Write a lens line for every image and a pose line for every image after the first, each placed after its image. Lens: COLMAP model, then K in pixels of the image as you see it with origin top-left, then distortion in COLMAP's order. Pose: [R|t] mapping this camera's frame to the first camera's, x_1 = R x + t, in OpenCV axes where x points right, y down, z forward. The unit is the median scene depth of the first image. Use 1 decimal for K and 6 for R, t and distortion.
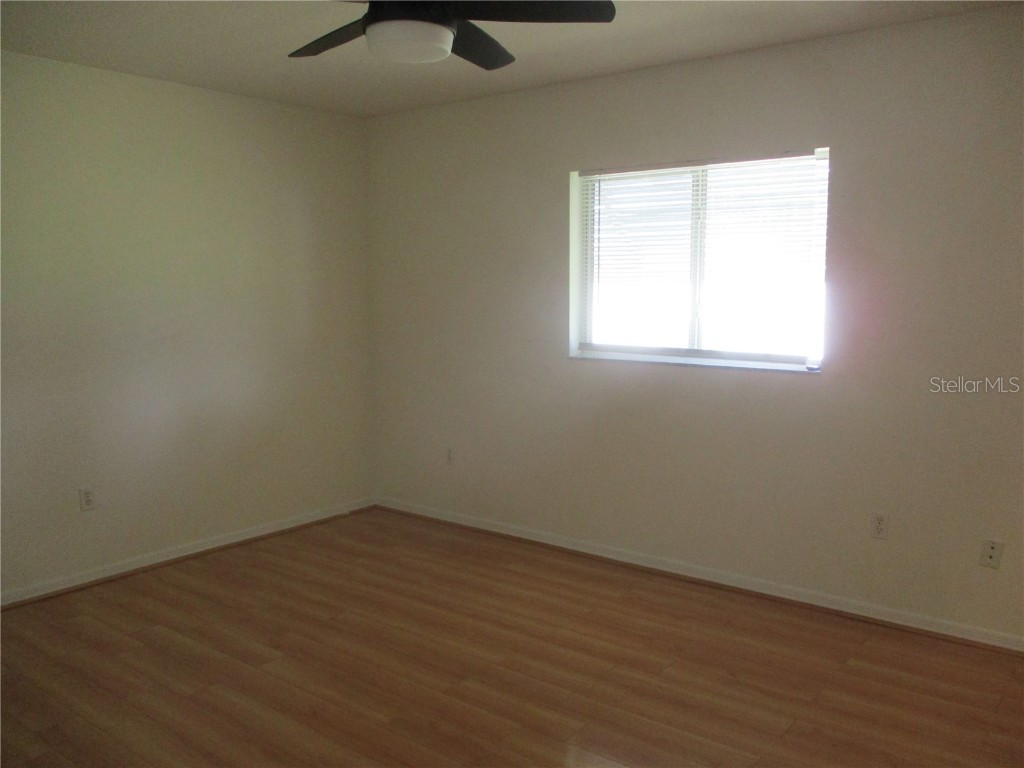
lens RADIAL K [[853.5, 0, 513.8], [0, 853.5, 380.3], [0, 0, 1]] dist [-0.031326, 0.027449]
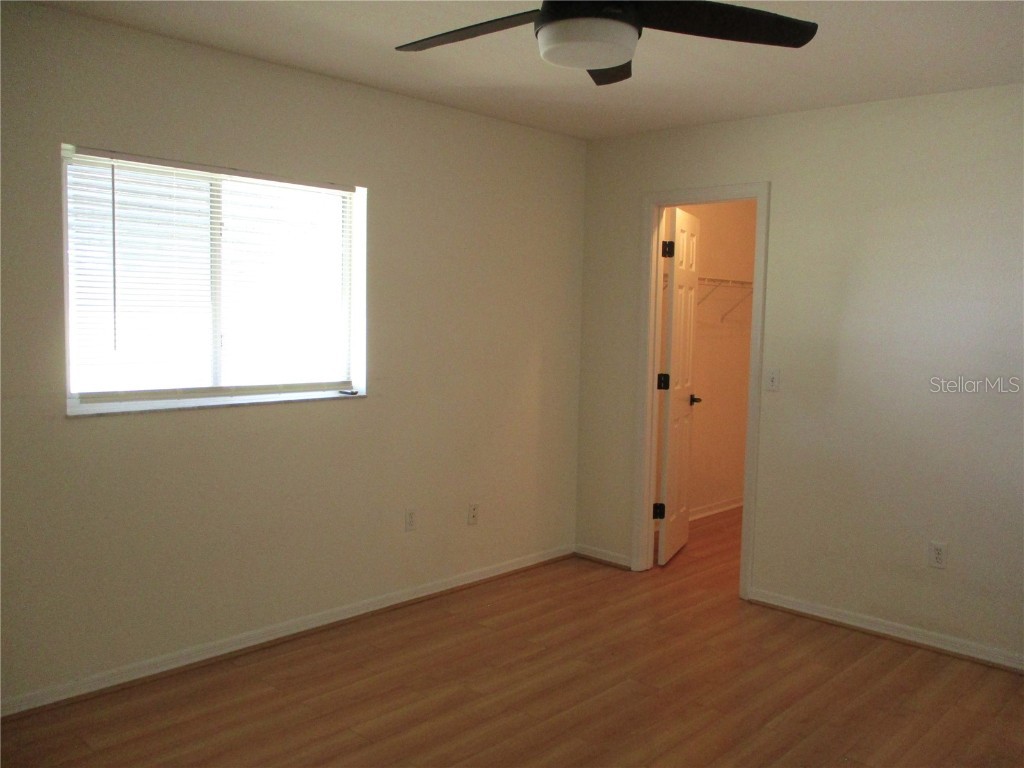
lens RADIAL K [[853.5, 0, 517.1], [0, 853.5, 385.2], [0, 0, 1]] dist [-0.031326, 0.027449]
pose [[0.102938, -0.072495, 0.992042, -0.687666], [0.101494, 0.992901, 0.062027, -0.069167], [-0.989496, 0.094302, 0.109565, 0.690114]]
